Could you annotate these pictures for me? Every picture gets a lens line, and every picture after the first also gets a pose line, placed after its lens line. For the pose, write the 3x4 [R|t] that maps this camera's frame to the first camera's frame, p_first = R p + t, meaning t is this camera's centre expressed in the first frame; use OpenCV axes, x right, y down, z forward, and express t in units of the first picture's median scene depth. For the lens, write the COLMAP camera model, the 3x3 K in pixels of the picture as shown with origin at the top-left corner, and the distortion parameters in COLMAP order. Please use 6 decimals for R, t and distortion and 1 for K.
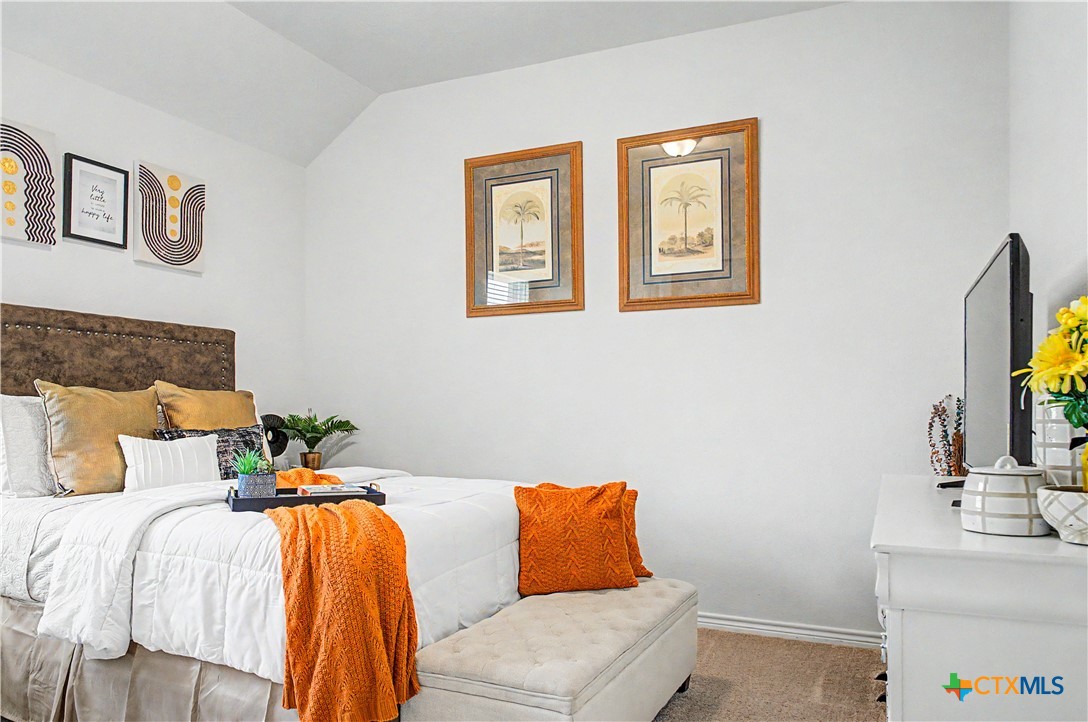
lens RADIAL K [[764.6, 0, 544.0], [0, 764.6, 361.0], [0, 0, 1]] dist [-0.008906, -0.003664]
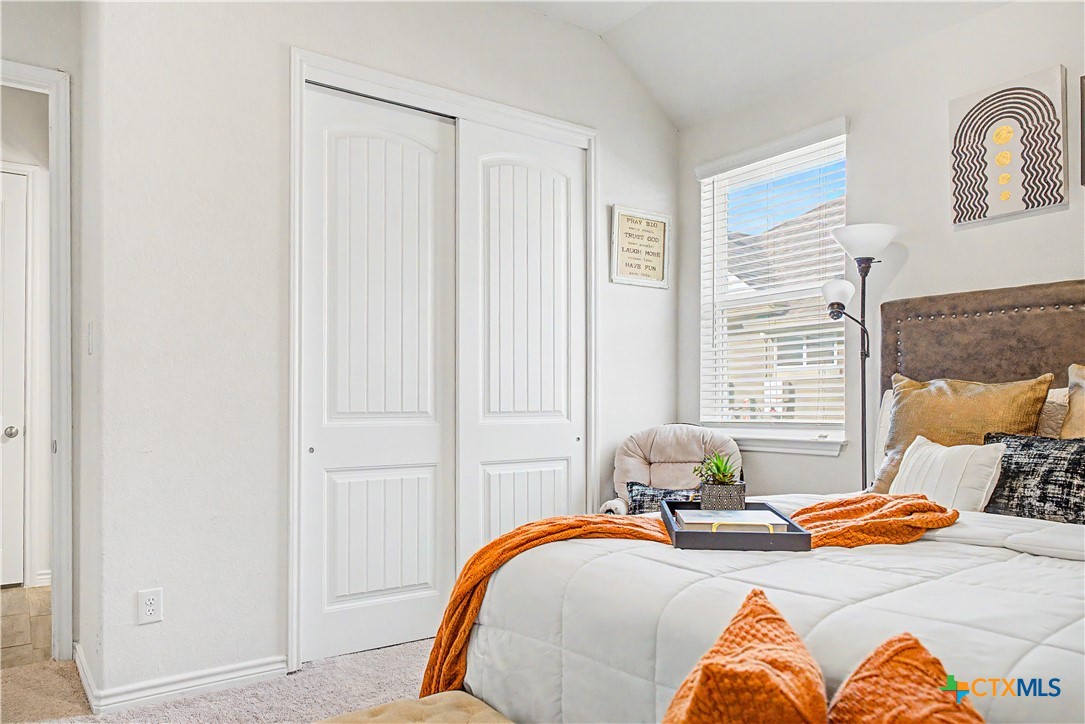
lens RADIAL K [[762.5, 0, 542.5], [0, 762.5, 362.0], [0, 0, 1]] dist [-0.008906, -0.003664]
pose [[-0.476973, -0.037537, -0.878116, 0.345363], [0.057879, 0.995577, -0.073997, 0.047530], [0.877010, -0.086119, -0.472691, 0.948633]]
